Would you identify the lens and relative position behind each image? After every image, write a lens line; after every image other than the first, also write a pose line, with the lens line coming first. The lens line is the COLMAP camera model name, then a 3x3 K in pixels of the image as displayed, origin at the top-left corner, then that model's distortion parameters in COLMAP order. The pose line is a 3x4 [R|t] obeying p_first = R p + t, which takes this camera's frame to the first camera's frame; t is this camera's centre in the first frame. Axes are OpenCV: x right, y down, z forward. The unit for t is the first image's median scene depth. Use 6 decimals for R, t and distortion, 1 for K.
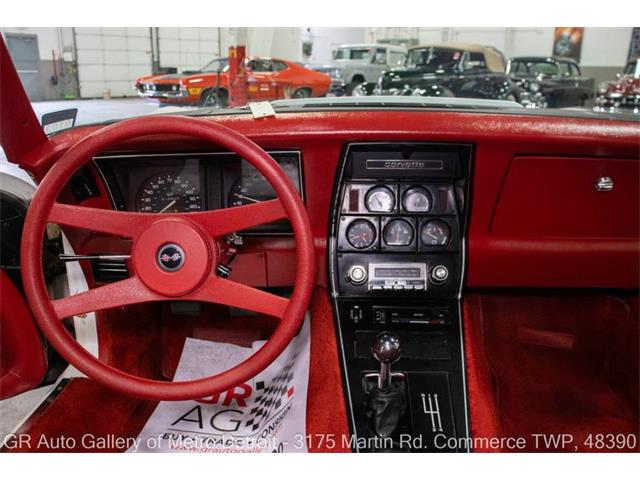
lens RADIAL K [[518.1, 0, 320.0], [0, 518.1, 240.0], [0, 0, 1]] dist [-0.161379, 0.107821]
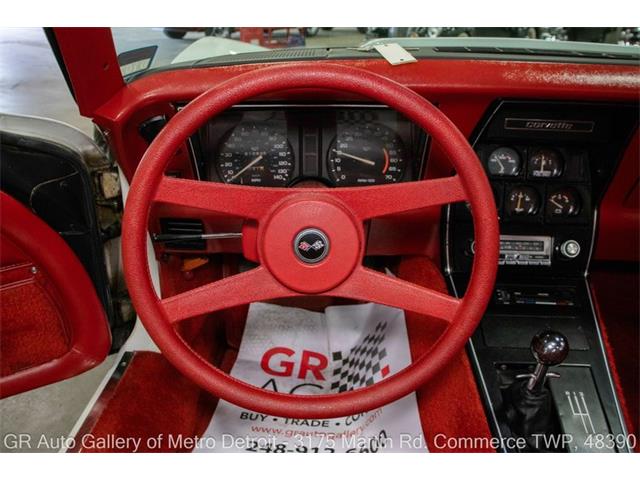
lens RADIAL K [[518.1, 0, 320.0], [0, 518.1, 240.0], [0, 0, 1]] dist [-0.161379, 0.107821]
pose [[0.999847, 0.016804, -0.004928, -0.186201], [-0.016017, 0.991295, 0.130685, -0.054129], [0.007081, -0.130586, 0.991412, 0.138368]]
